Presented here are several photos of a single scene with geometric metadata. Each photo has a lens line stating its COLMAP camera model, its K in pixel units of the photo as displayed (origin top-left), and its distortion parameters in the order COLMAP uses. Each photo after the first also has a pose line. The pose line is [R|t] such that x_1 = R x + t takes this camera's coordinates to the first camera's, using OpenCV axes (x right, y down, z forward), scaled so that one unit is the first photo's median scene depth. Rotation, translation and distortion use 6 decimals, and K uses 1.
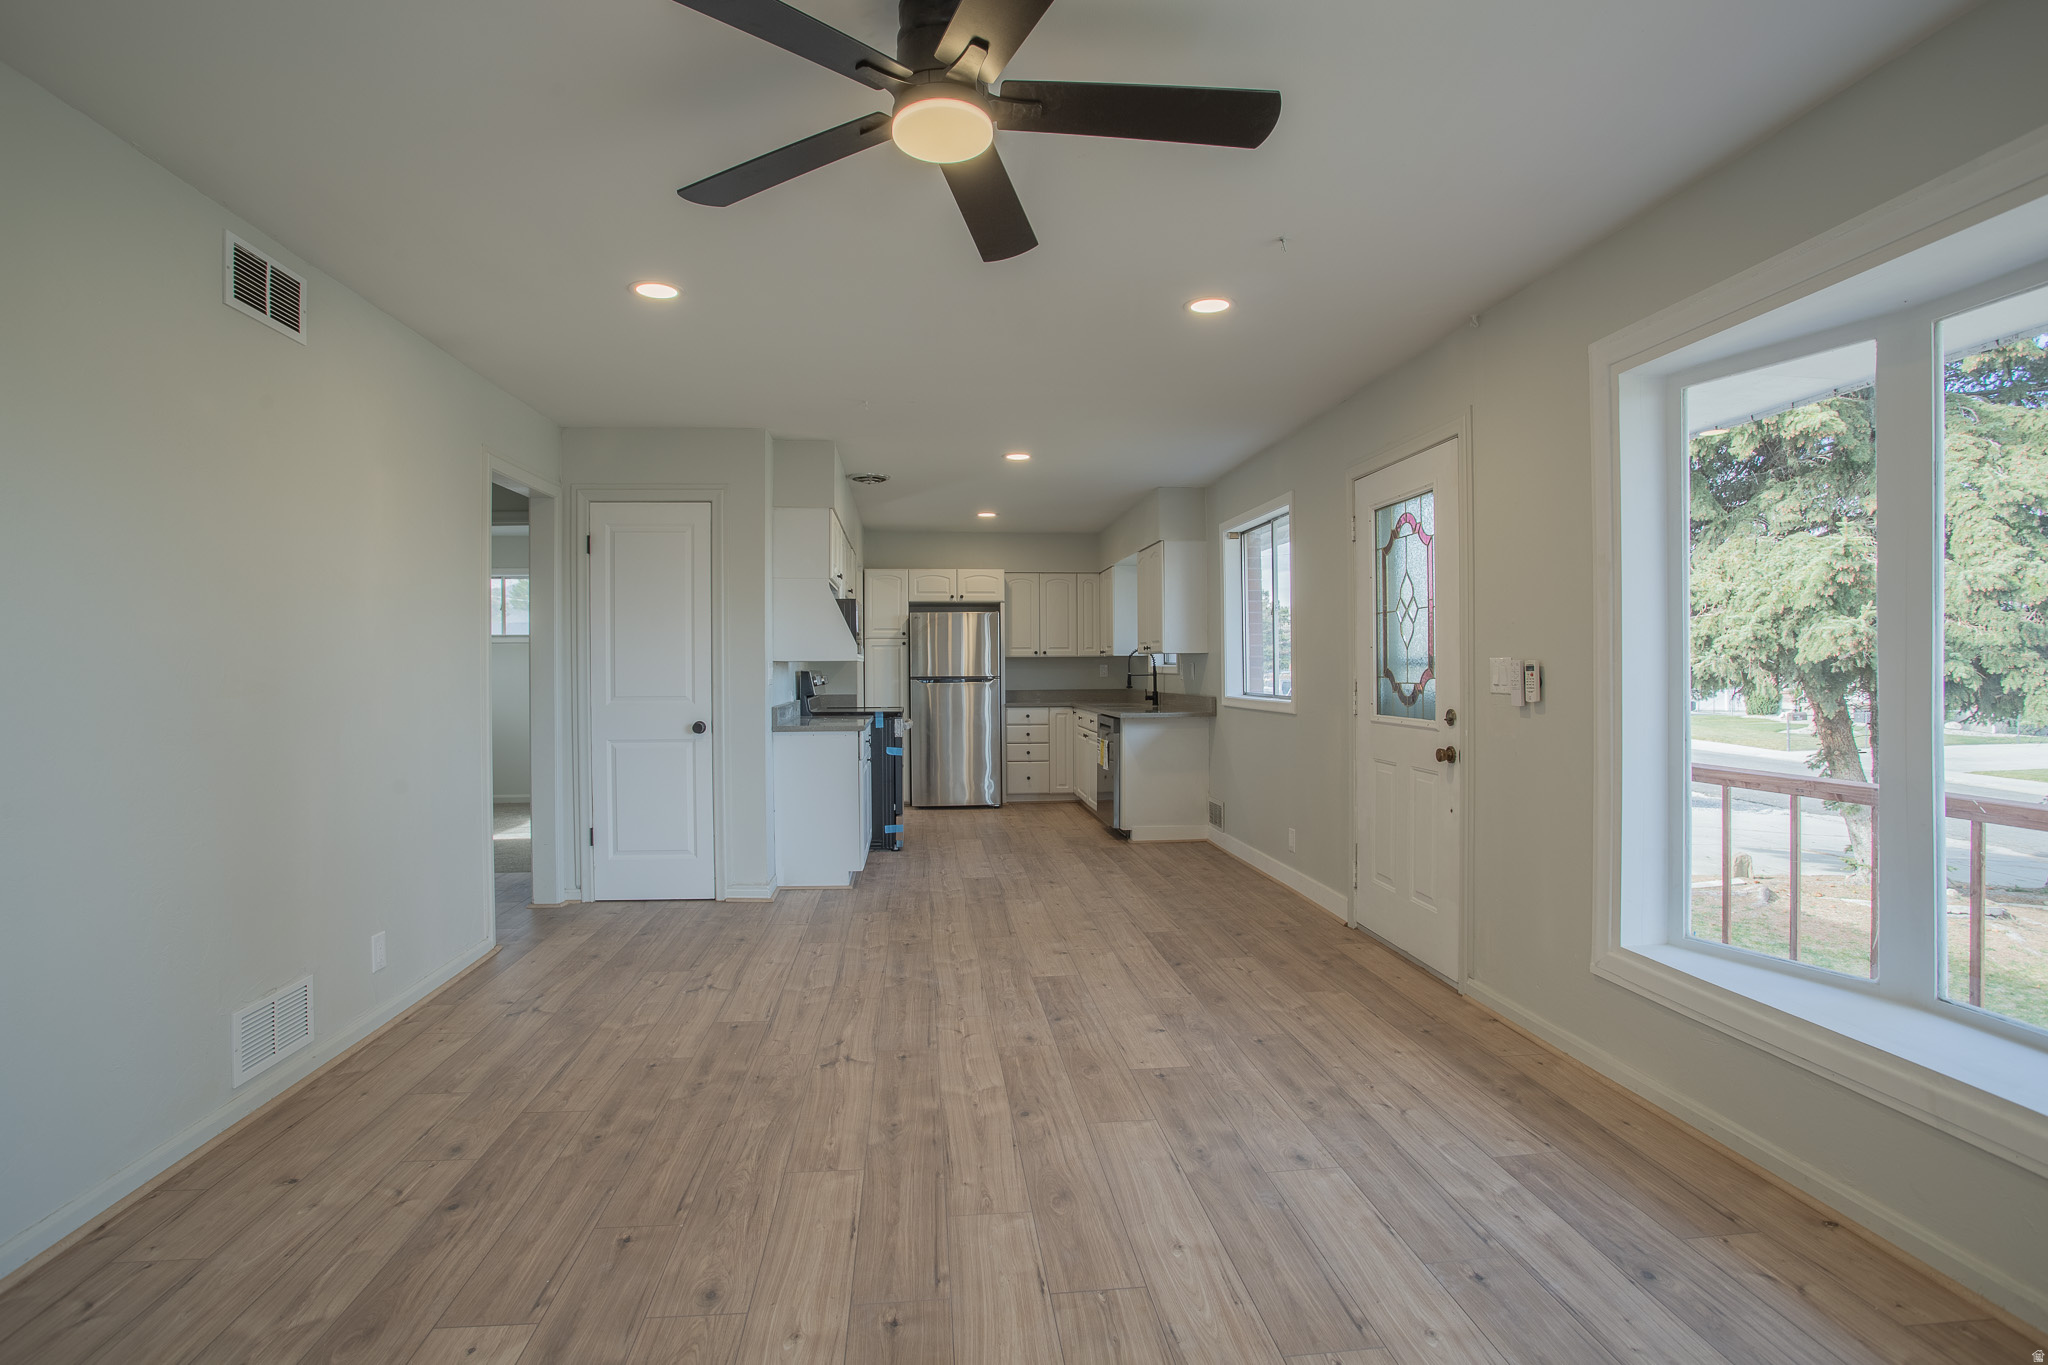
lens RADIAL K [[1005.8, 0, 1018.2], [0, 1005.8, 673.9], [0, 0, 1]] dist [-0.073727, 0.031084]
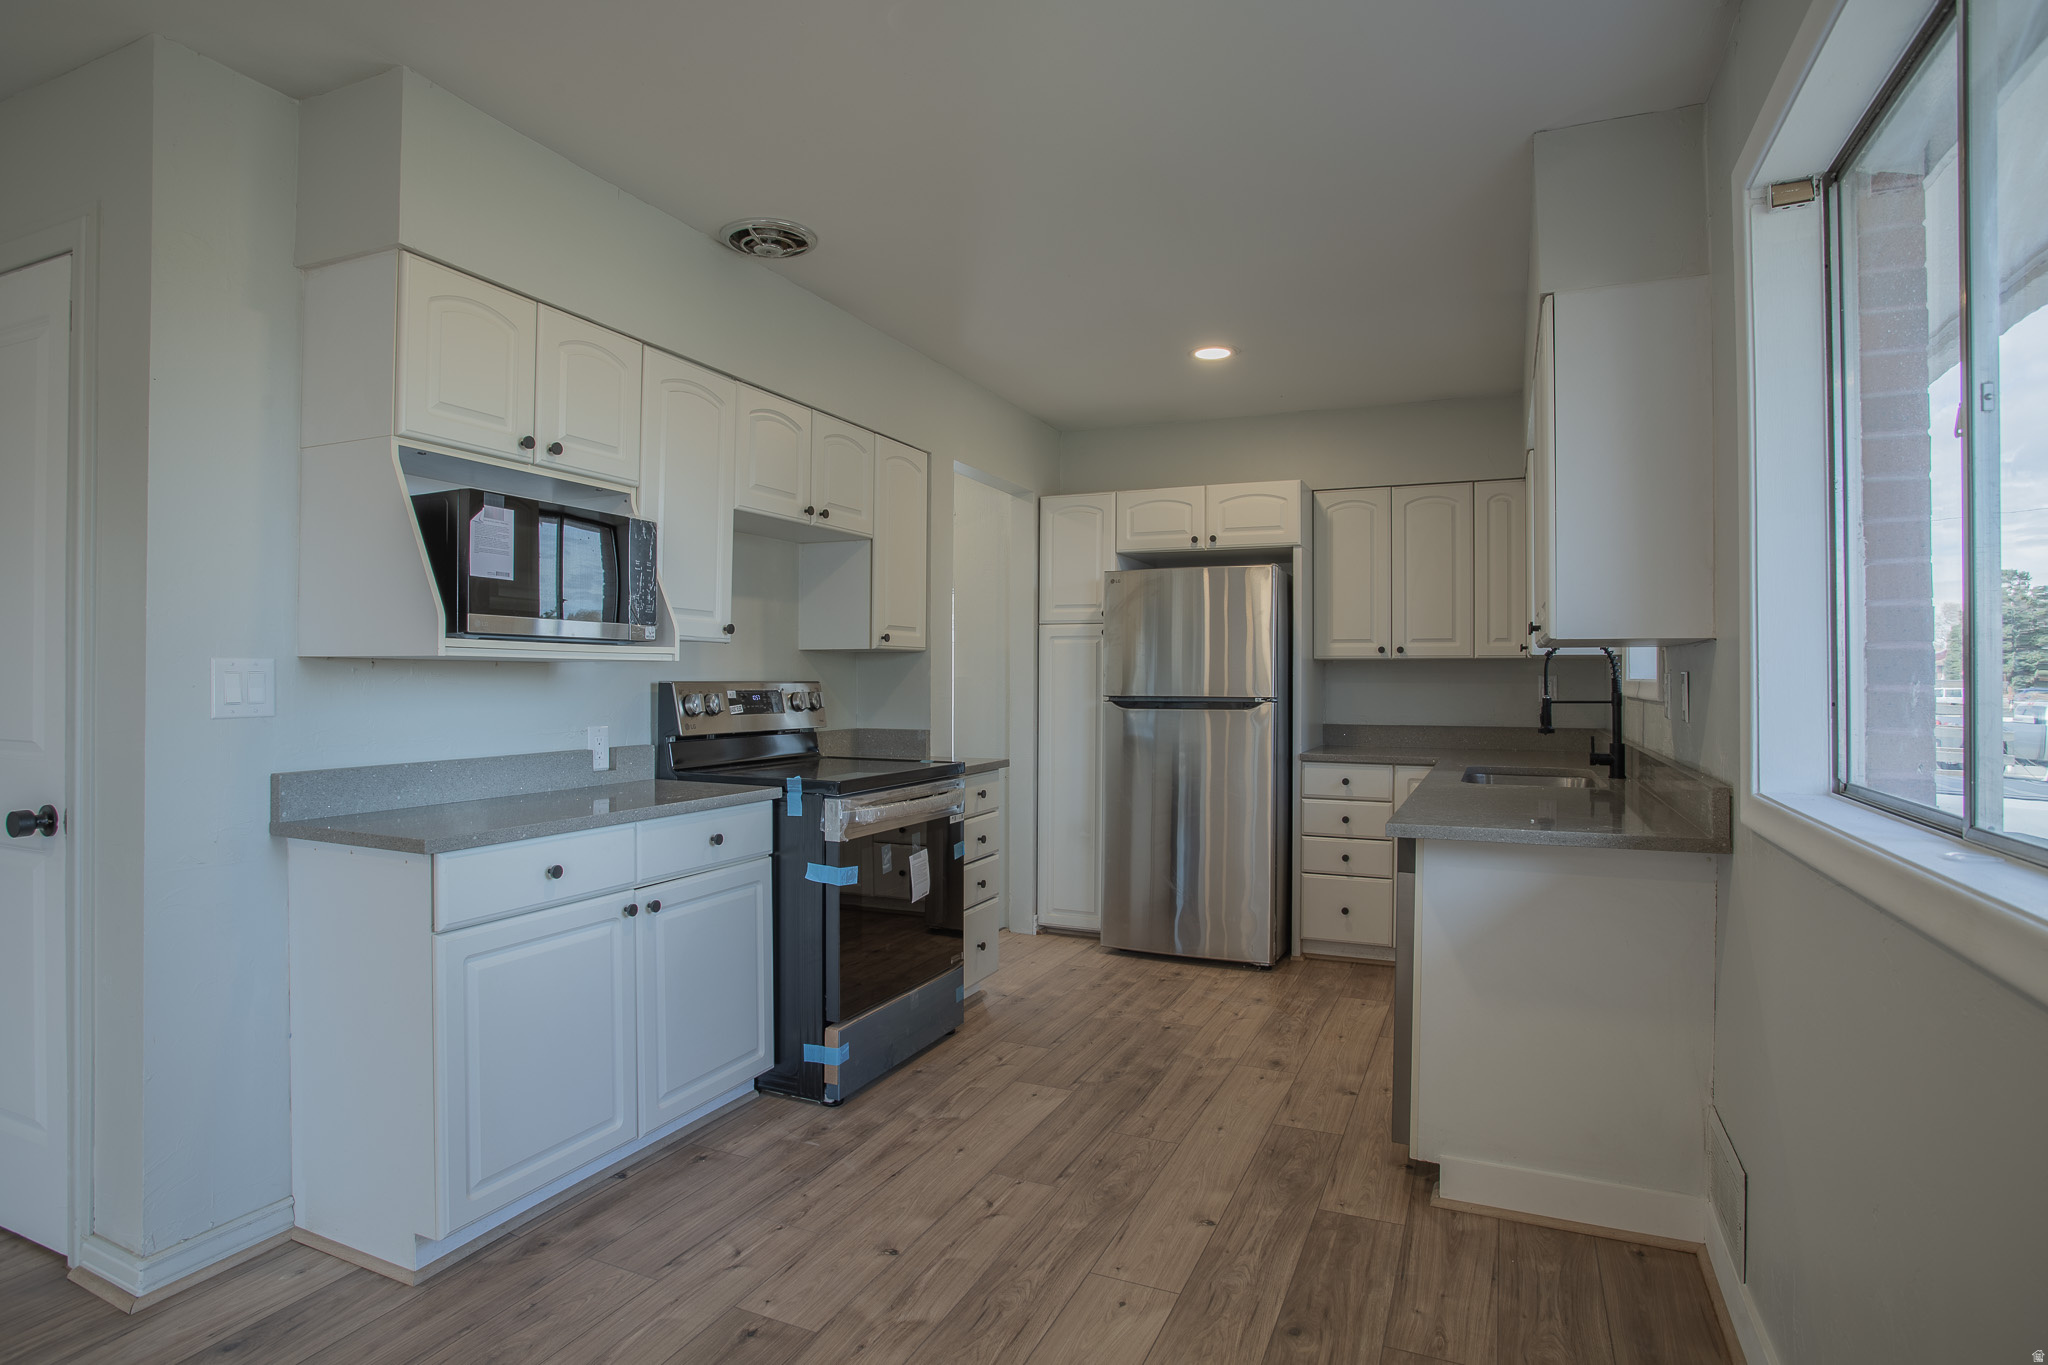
lens RADIAL K [[1074.8, 0, 1018.9], [0, 1074.8, 673.2], [0, 0, 1]] dist [-0.073763, 0.037490]
pose [[0.858469, 0.007434, -0.512811, 0.374343], [-0.012126, 0.999910, -0.005804, -0.013110], [0.512722, 0.011200, 0.858482, 1.339223]]
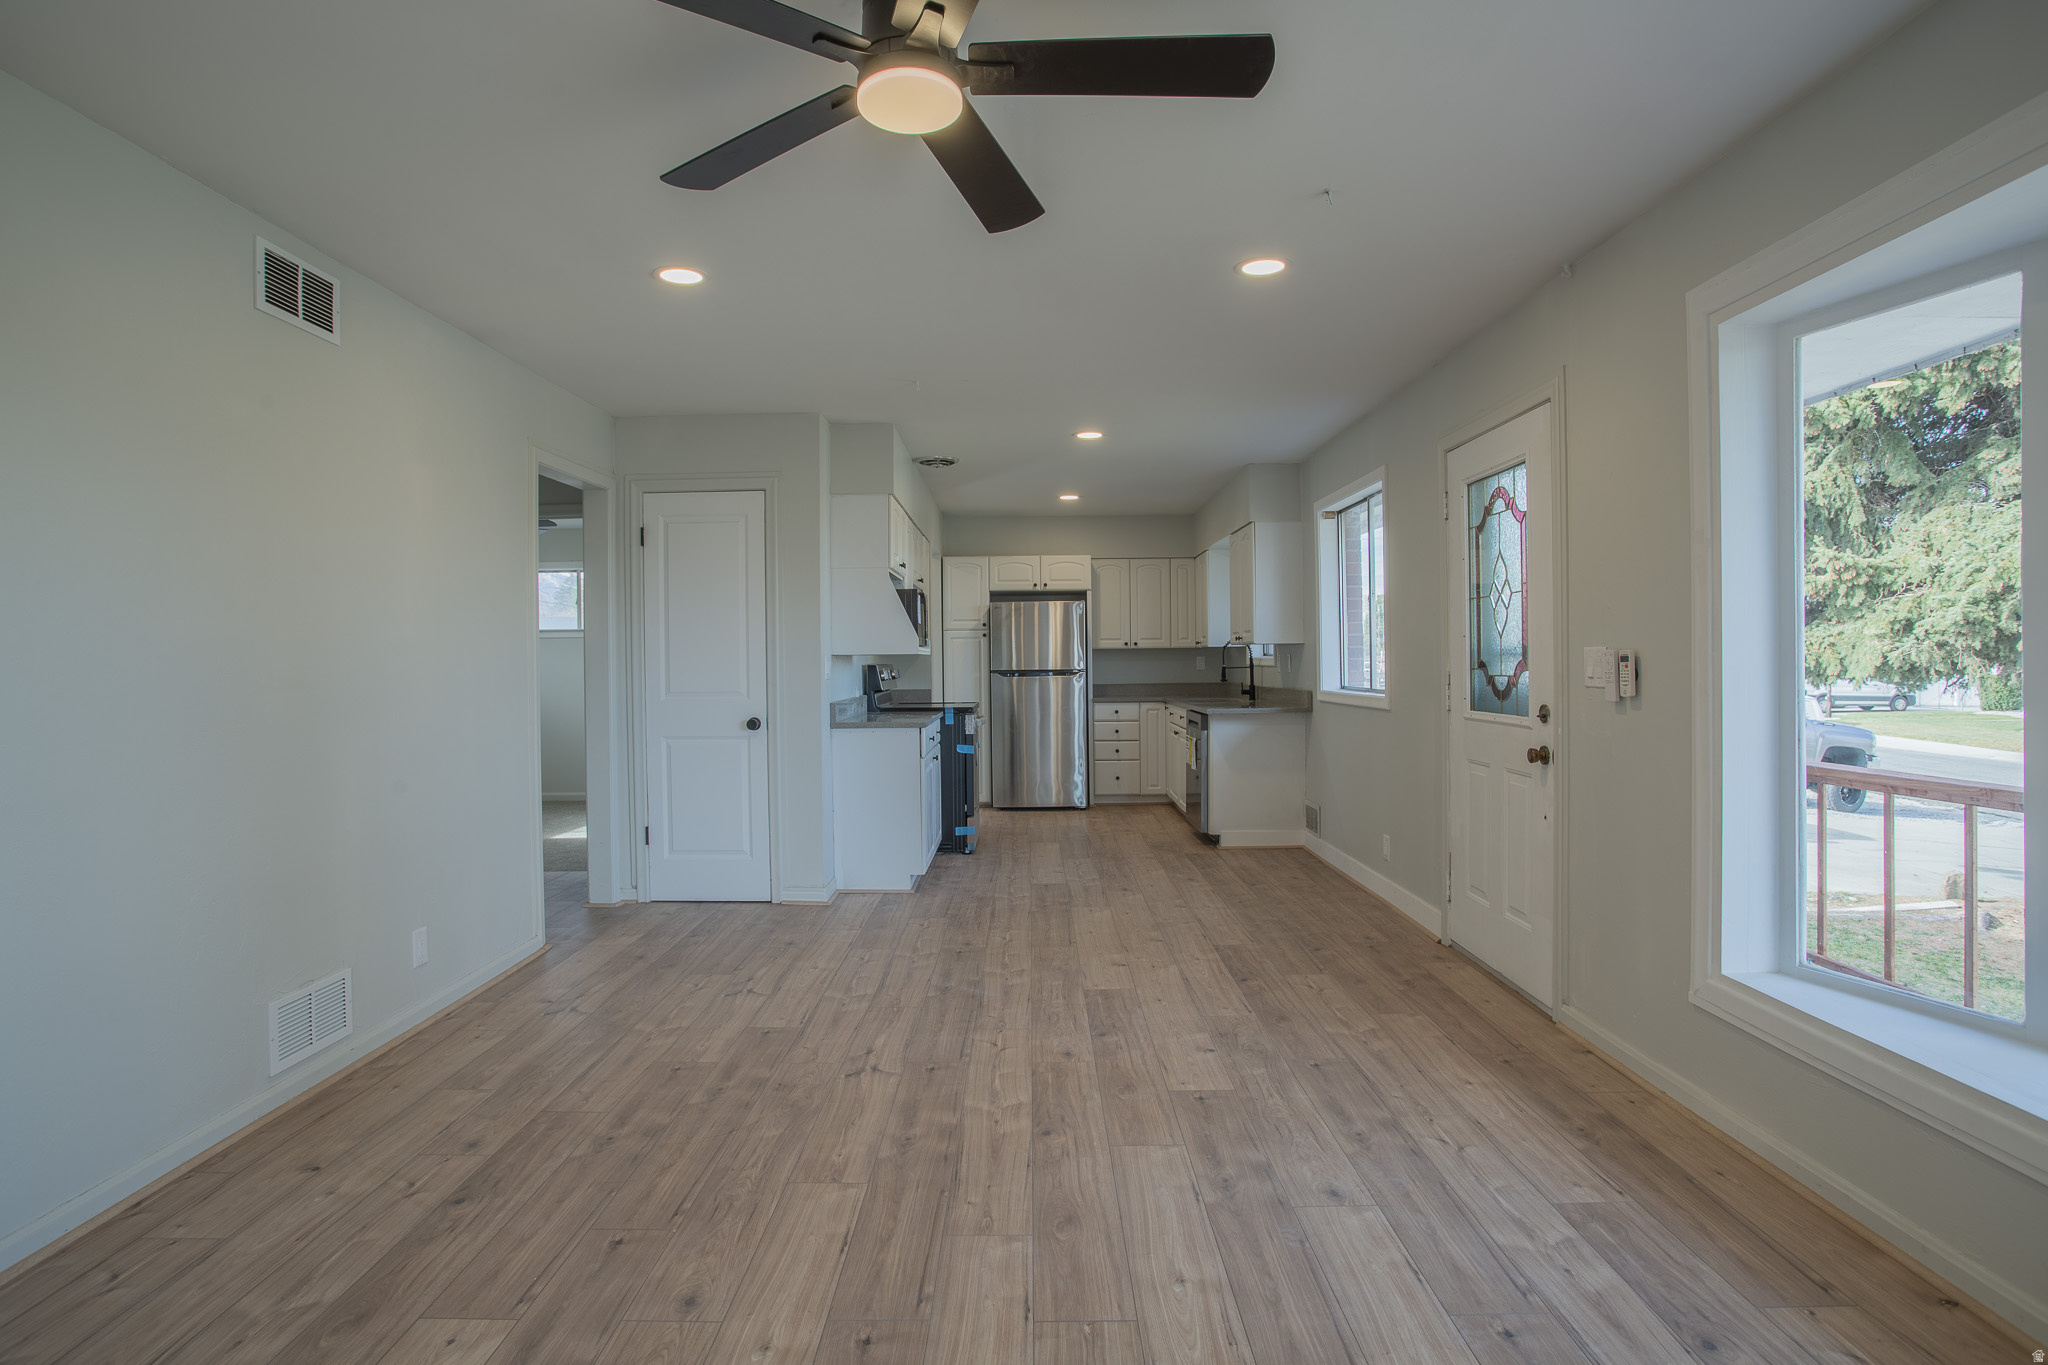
lens RADIAL K [[1074.8, 0, 1018.9], [0, 1074.8, 673.2], [0, 0, 1]] dist [-0.073763, 0.037490]
pose [[0.994018, -0.003749, -0.109154, 0.078233], [0.004427, 0.999972, 0.005965, -0.000827], [0.109128, -0.006412, 0.994007, -0.004544]]
